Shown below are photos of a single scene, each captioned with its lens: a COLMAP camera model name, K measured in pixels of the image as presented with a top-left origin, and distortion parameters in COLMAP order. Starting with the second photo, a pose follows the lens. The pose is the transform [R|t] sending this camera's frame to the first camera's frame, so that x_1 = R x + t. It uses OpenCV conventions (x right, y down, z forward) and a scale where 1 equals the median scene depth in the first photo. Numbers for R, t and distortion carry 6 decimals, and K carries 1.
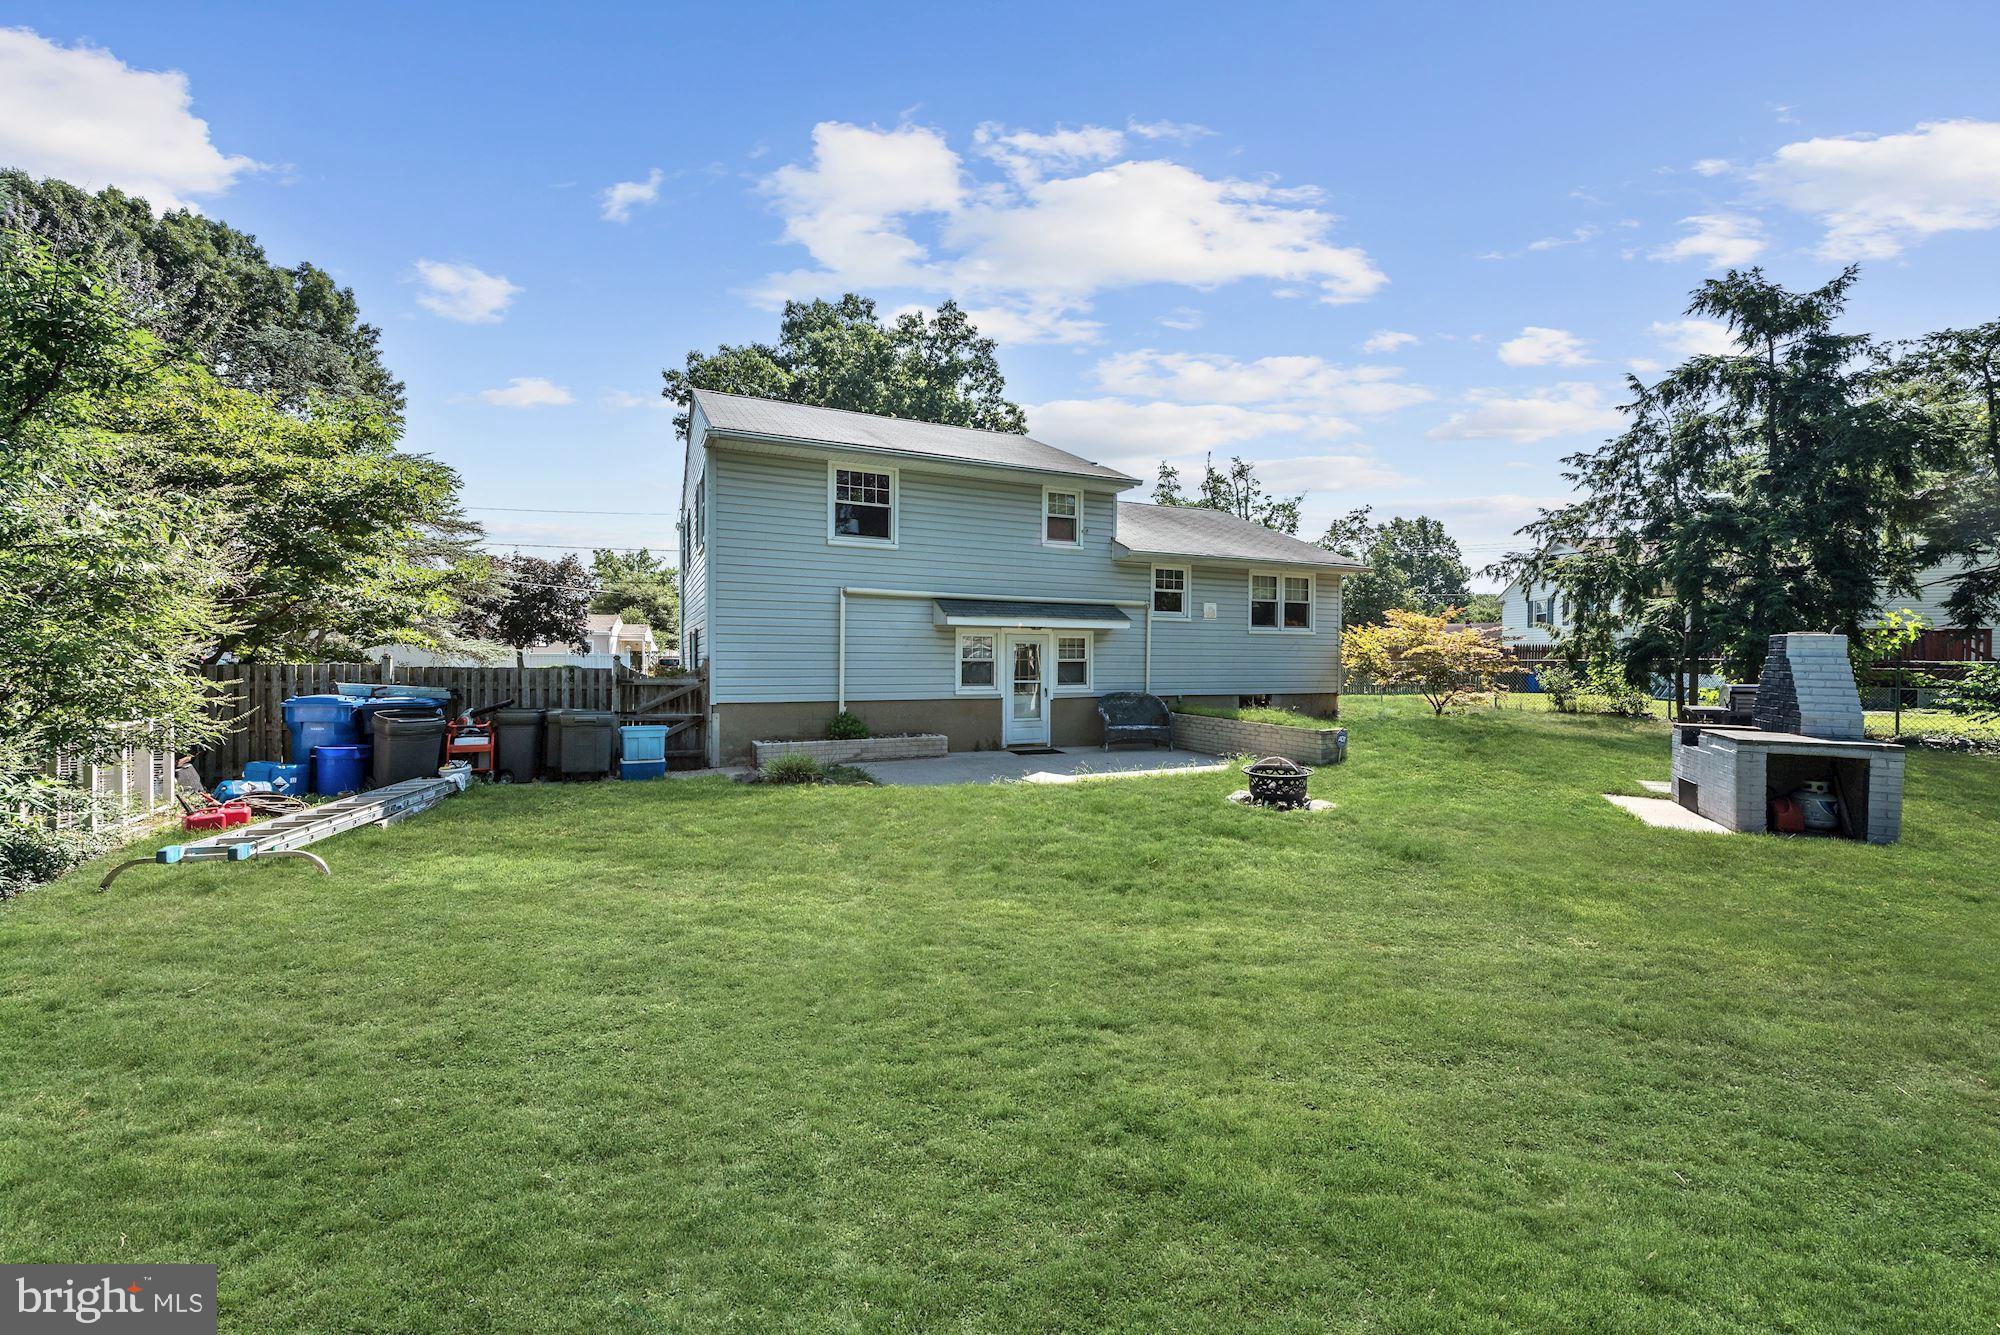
lens RADIAL K [[798.3, 0, 1000.0], [0, 798.3, 667.5], [0, 0, 1]] dist [-0.000029, 0.000040]
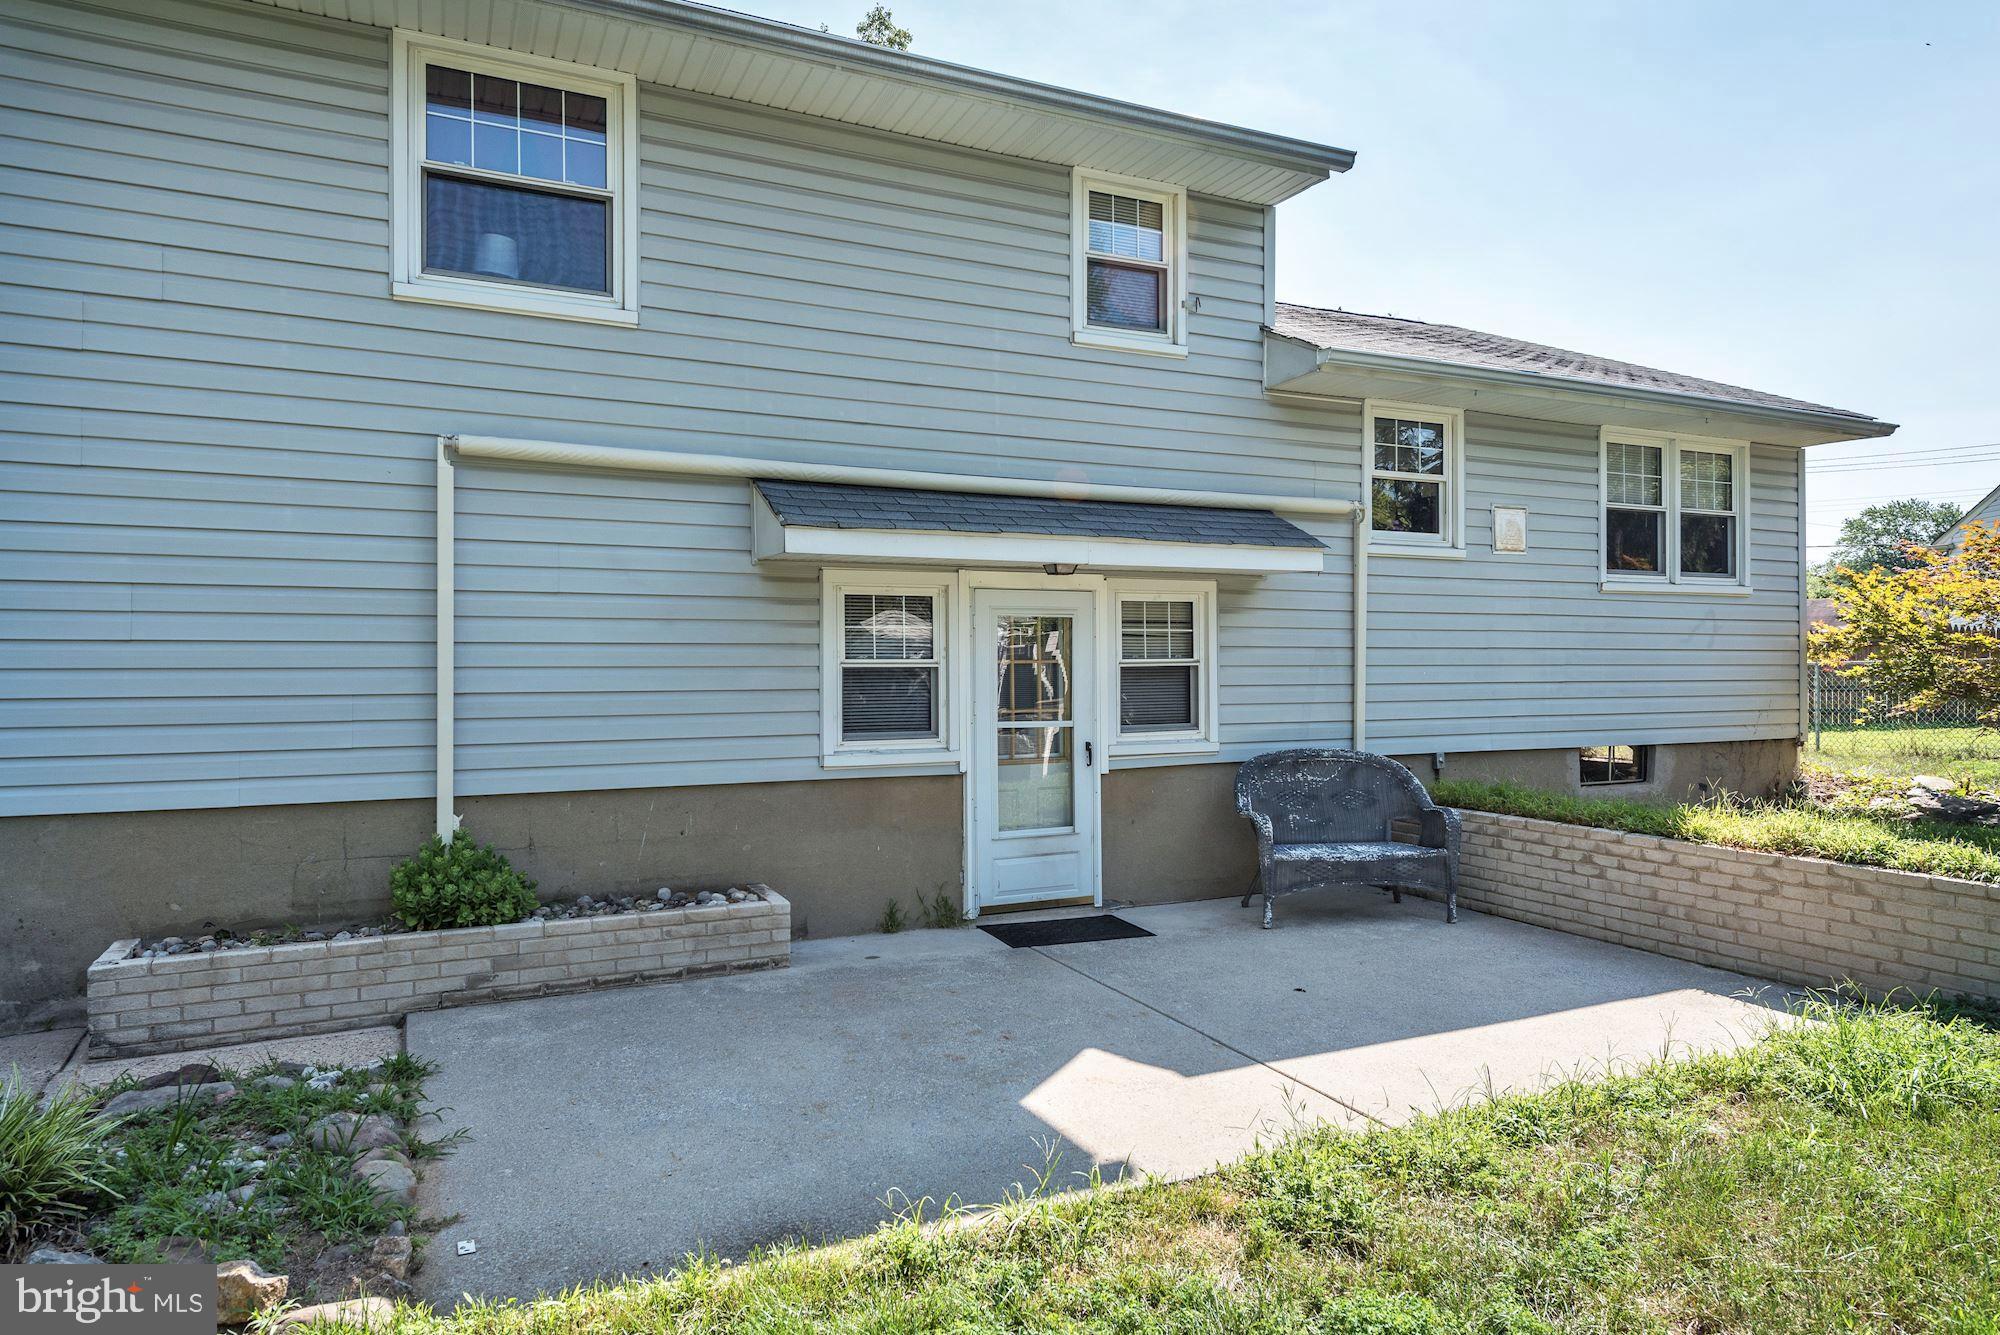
lens RADIAL K [[1221.3, 0, 1000.0], [0, 1221.3, 667.5], [0, 0, 1]] dist [0.000787, 0.000038]
pose [[0.999878, -0.009777, 0.012173, 0.012116], [0.009907, 0.999894, -0.010650, -0.001622], [-0.012068, 0.010769, 0.999869, 0.463014]]
